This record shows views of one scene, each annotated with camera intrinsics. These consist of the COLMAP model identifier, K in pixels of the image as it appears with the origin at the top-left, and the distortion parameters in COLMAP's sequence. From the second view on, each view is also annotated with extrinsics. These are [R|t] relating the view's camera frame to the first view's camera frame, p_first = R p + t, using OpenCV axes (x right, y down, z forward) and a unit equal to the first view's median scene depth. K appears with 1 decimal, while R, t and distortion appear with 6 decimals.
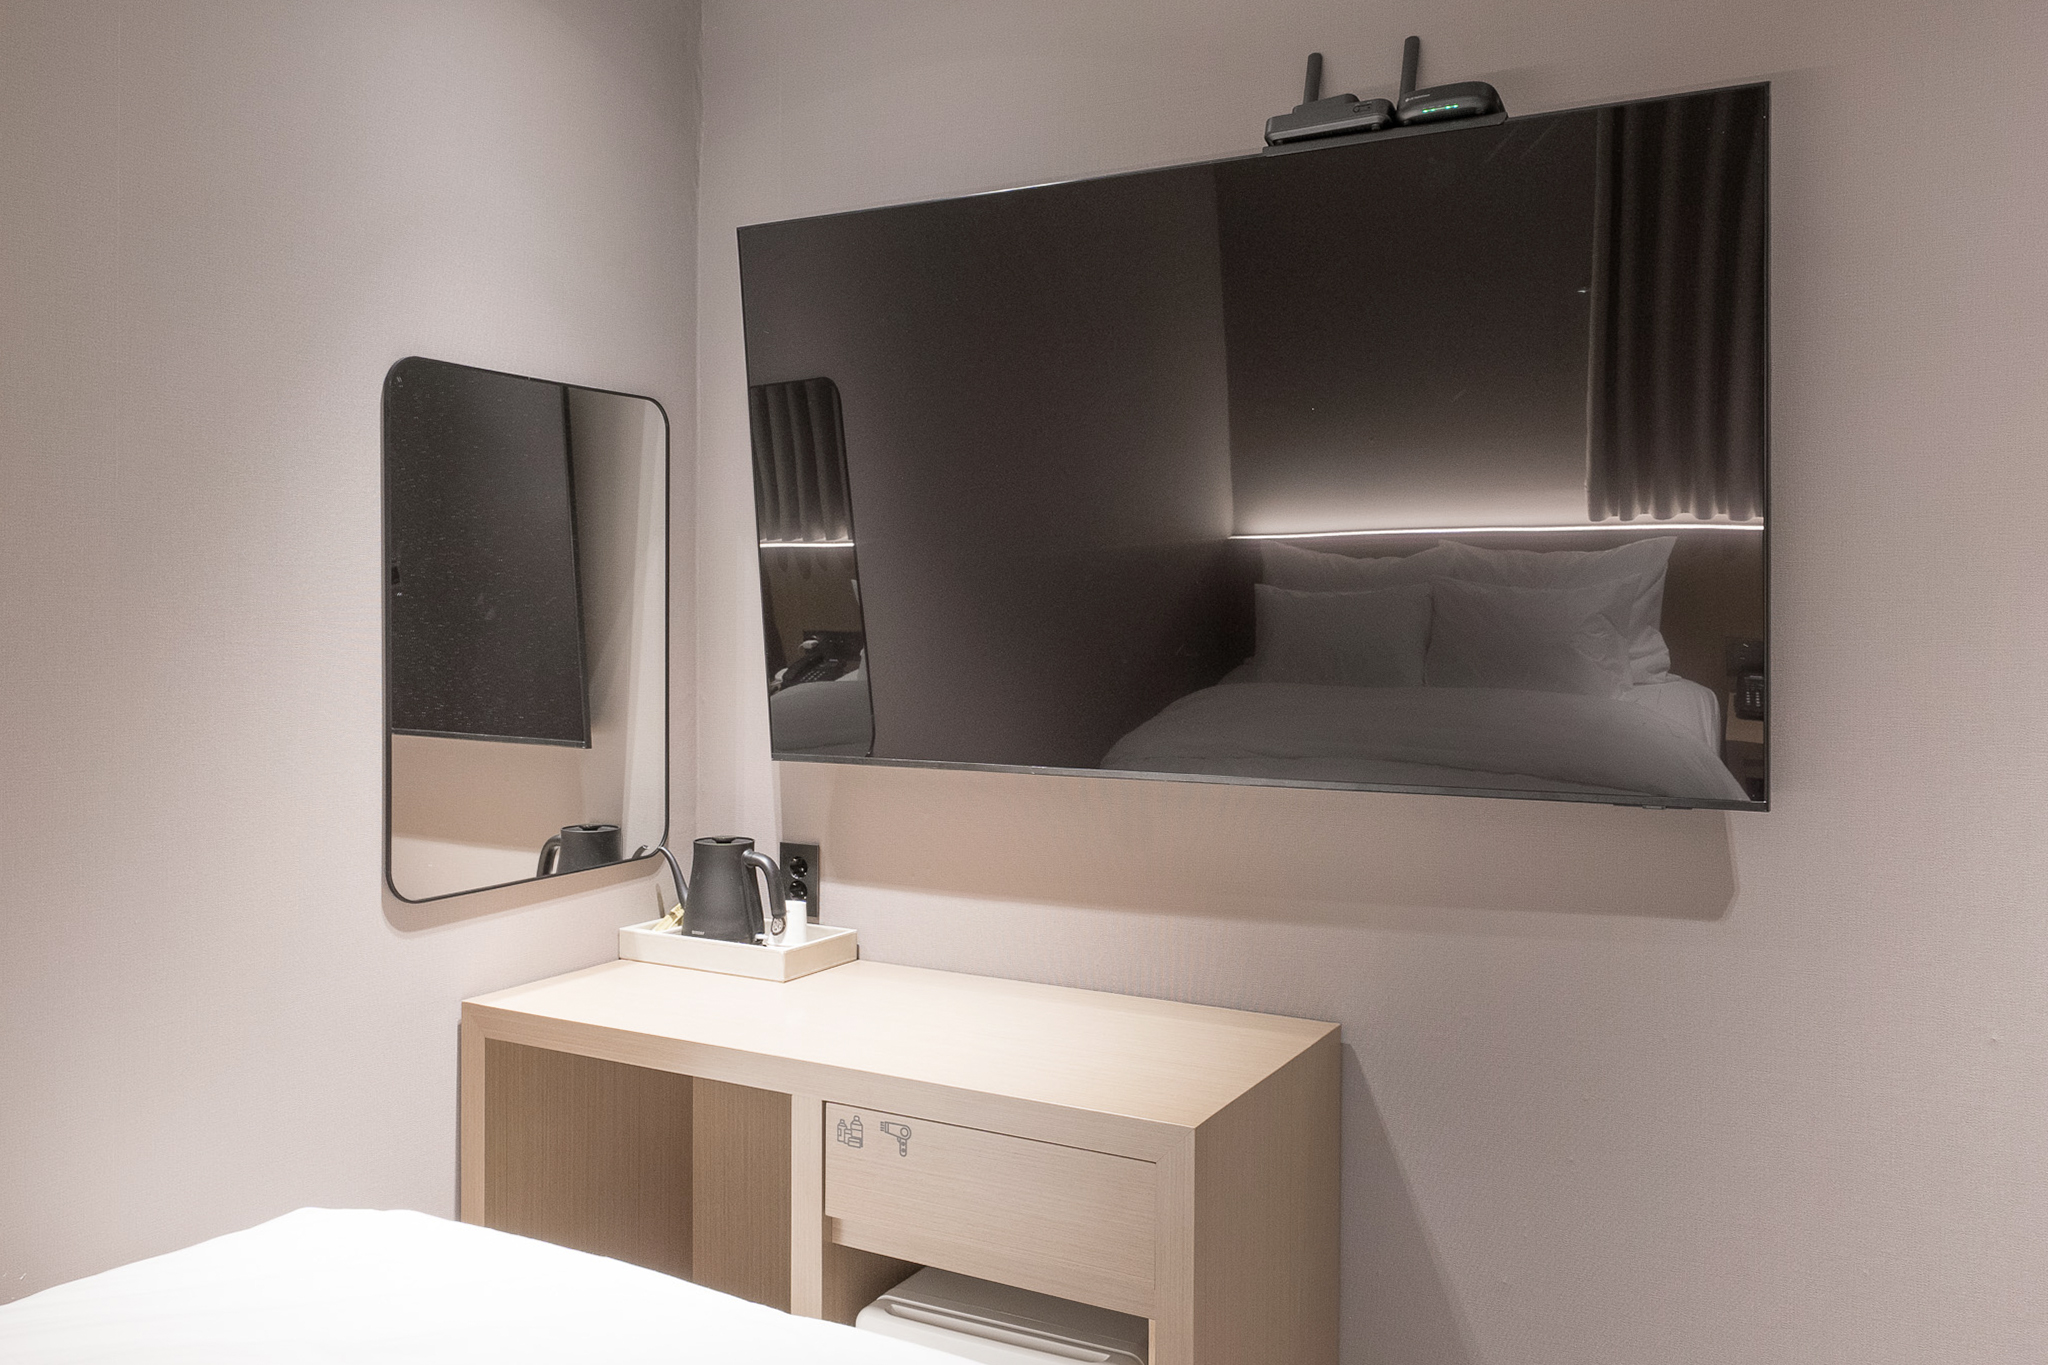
lens RADIAL K [[1614.4, 0, 1025.9], [0, 1614.4, 638.6], [0, 0, 1]] dist [0.001331, -0.000564]
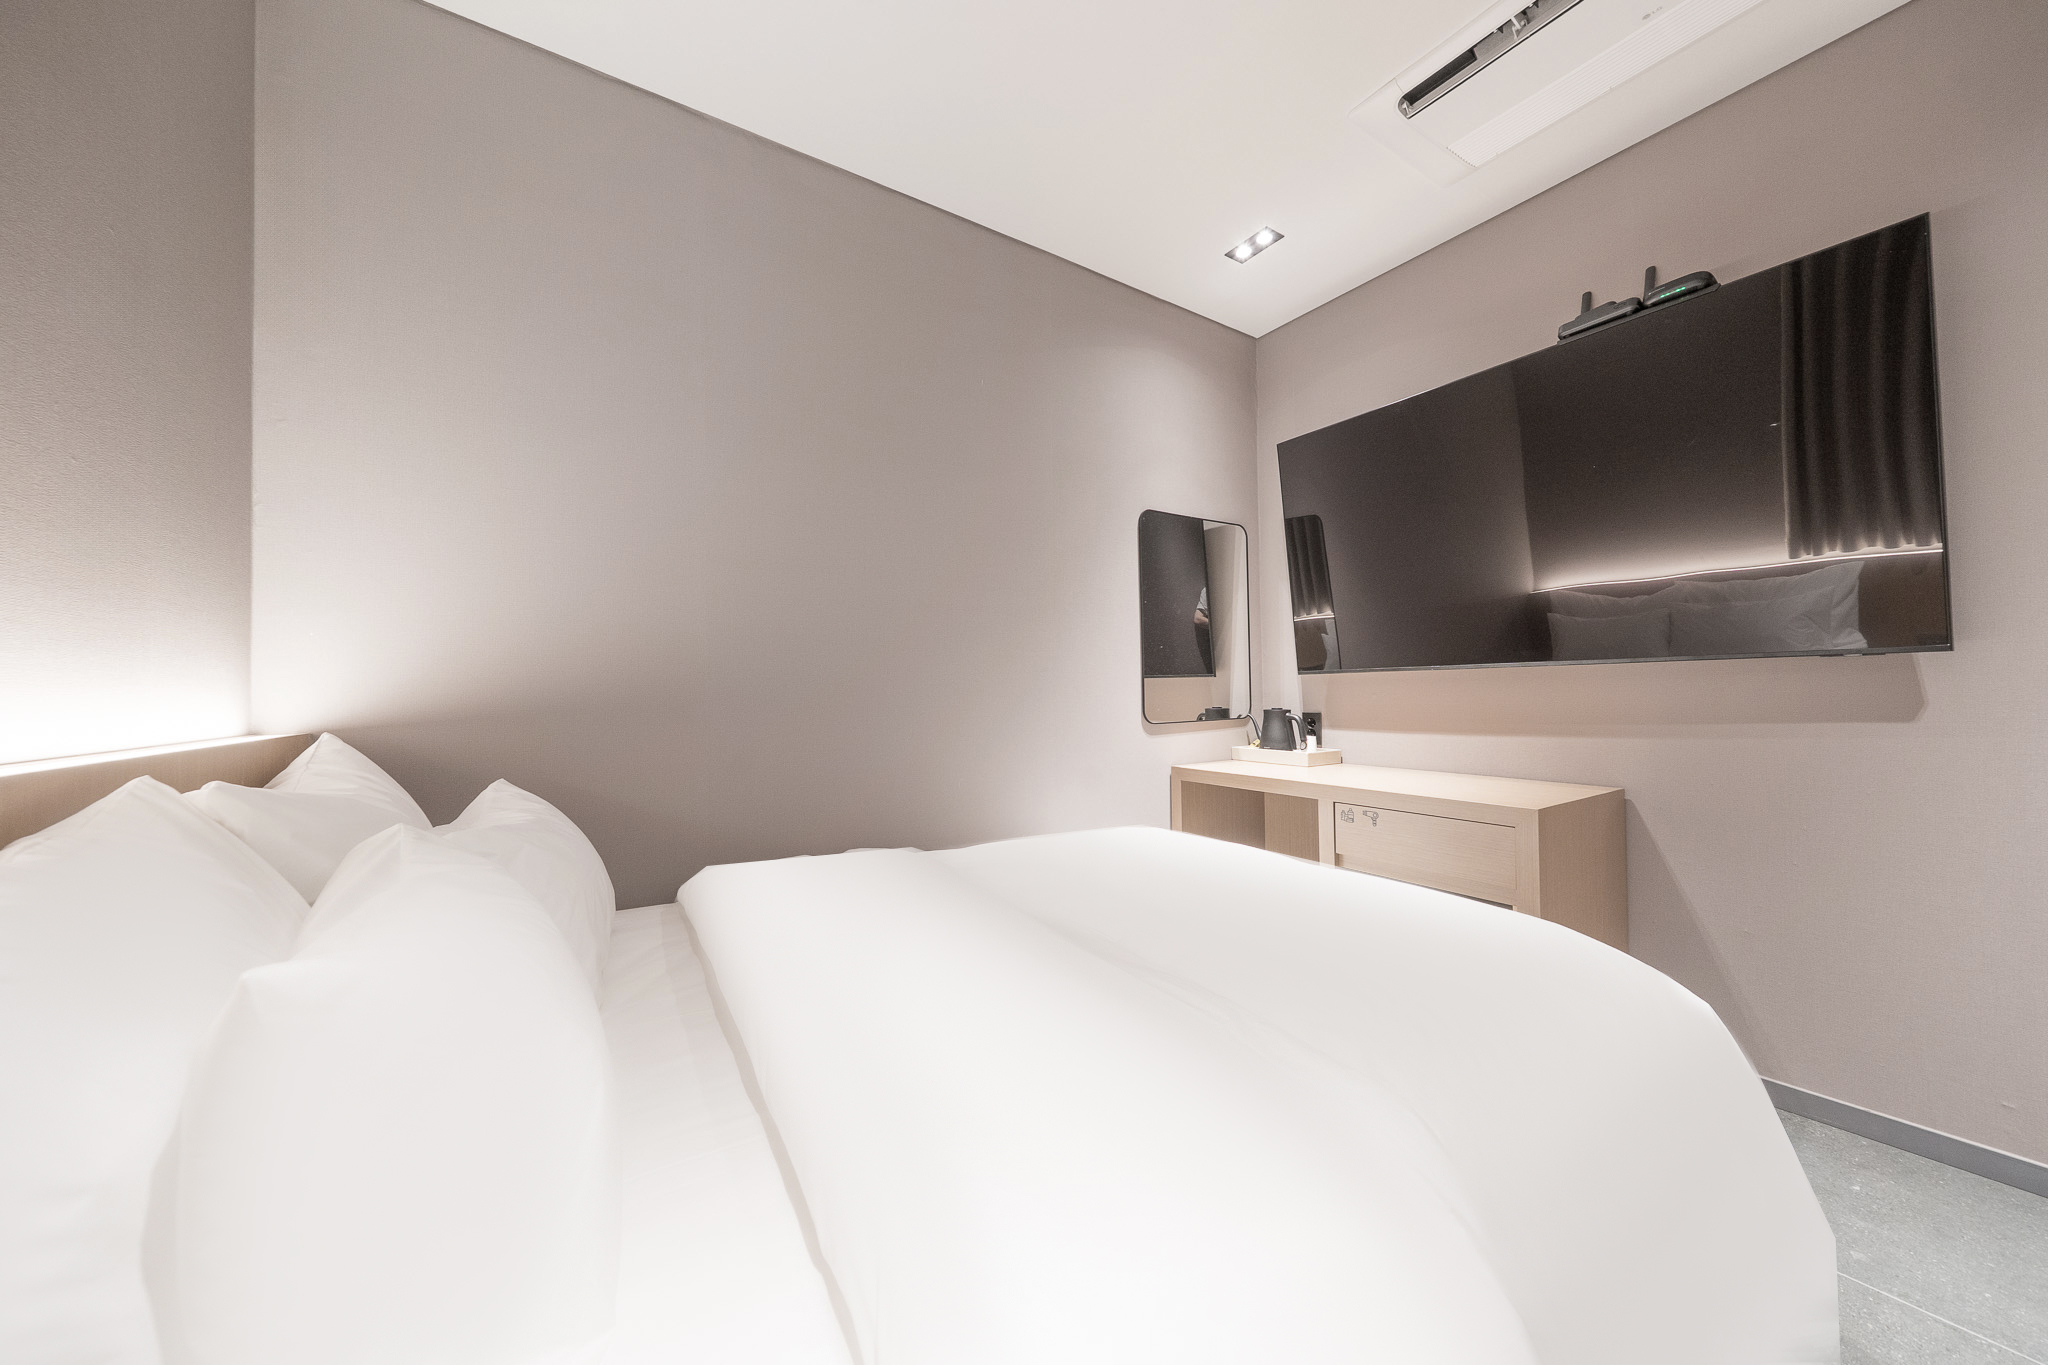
lens RADIAL K [[703.2, 0, 1025.9], [0, 703.2, 678.9], [0, 0, 1]] dist [-0.001643, 0.000027]
pose [[0.882041, -0.027484, -0.470370, -0.029802], [0.014144, 0.999392, -0.031872, 0.109317], [0.470960, 0.021460, 0.881893, -0.058597]]
